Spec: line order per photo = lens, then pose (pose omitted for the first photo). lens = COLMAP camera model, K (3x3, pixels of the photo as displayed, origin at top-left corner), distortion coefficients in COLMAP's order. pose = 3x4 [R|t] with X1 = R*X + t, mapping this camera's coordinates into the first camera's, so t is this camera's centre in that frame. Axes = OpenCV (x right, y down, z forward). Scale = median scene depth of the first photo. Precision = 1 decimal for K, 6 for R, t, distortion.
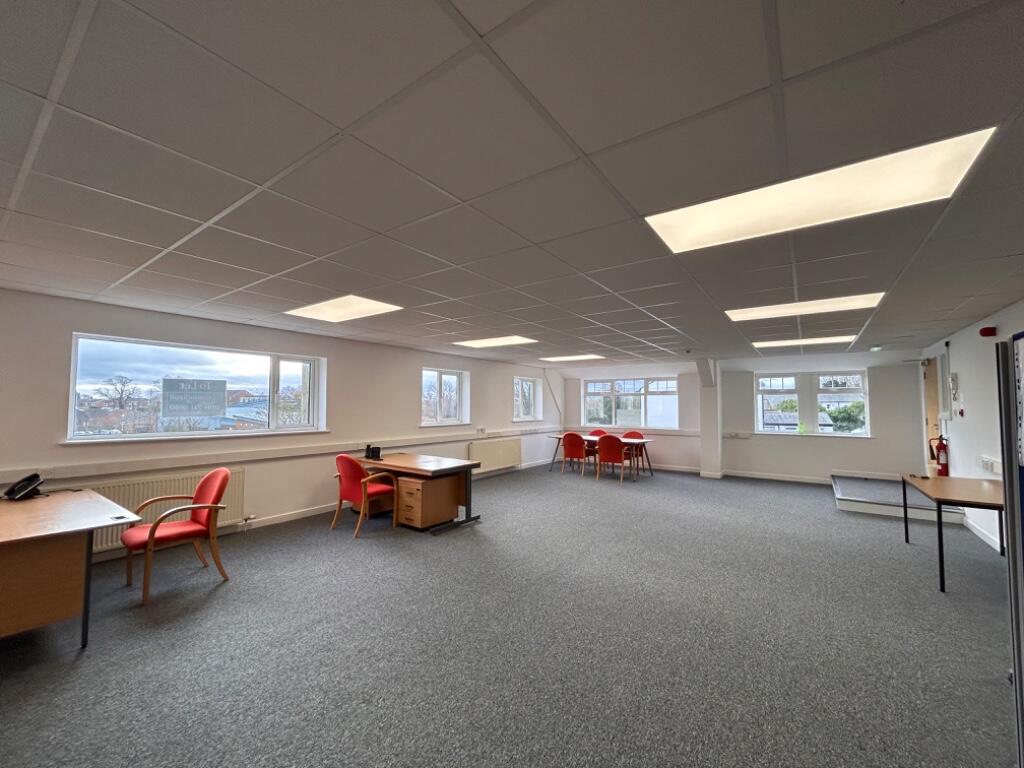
lens RADIAL K [[416.4, 0, 512.0], [0, 416.4, 384.0], [0, 0, 1]] dist [0.000269, 0.000054]
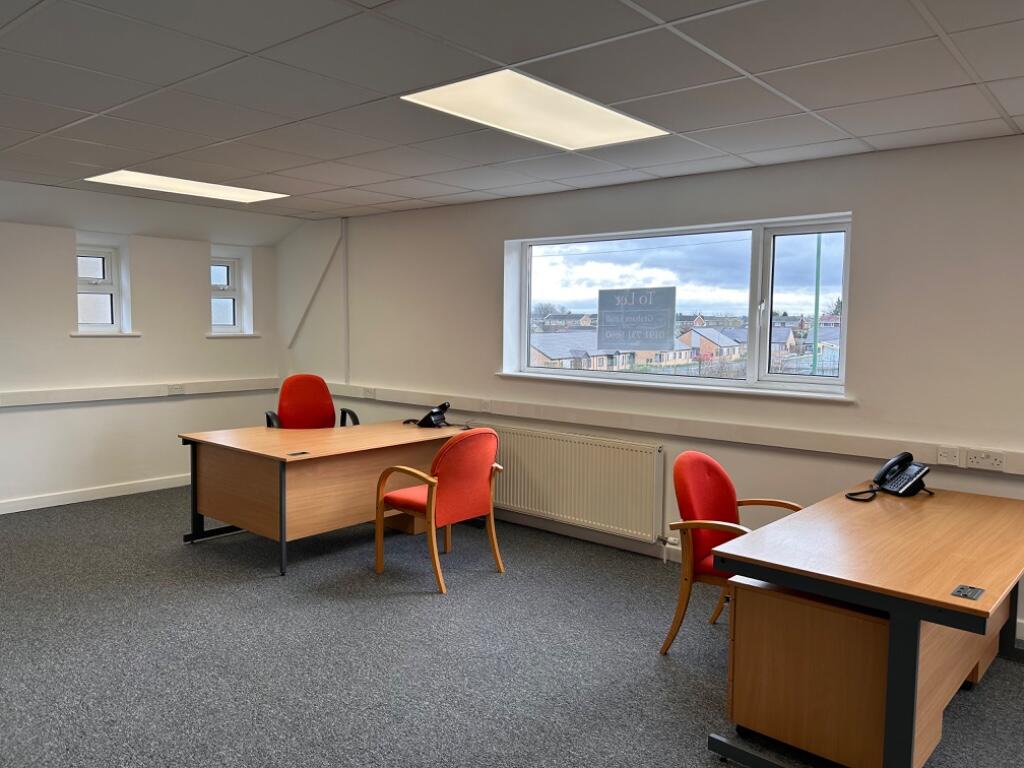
lens RADIAL K [[767.3, 0, 512.0], [0, 767.3, 384.0], [0, 0, 1]] dist [0.008093, 0.000534]
pose [[-0.077455, 0.081181, -0.993685, 0.385247], [0.044134, 0.995982, 0.077929, 0.033053], [0.996019, -0.037820, -0.080726, 0.928285]]
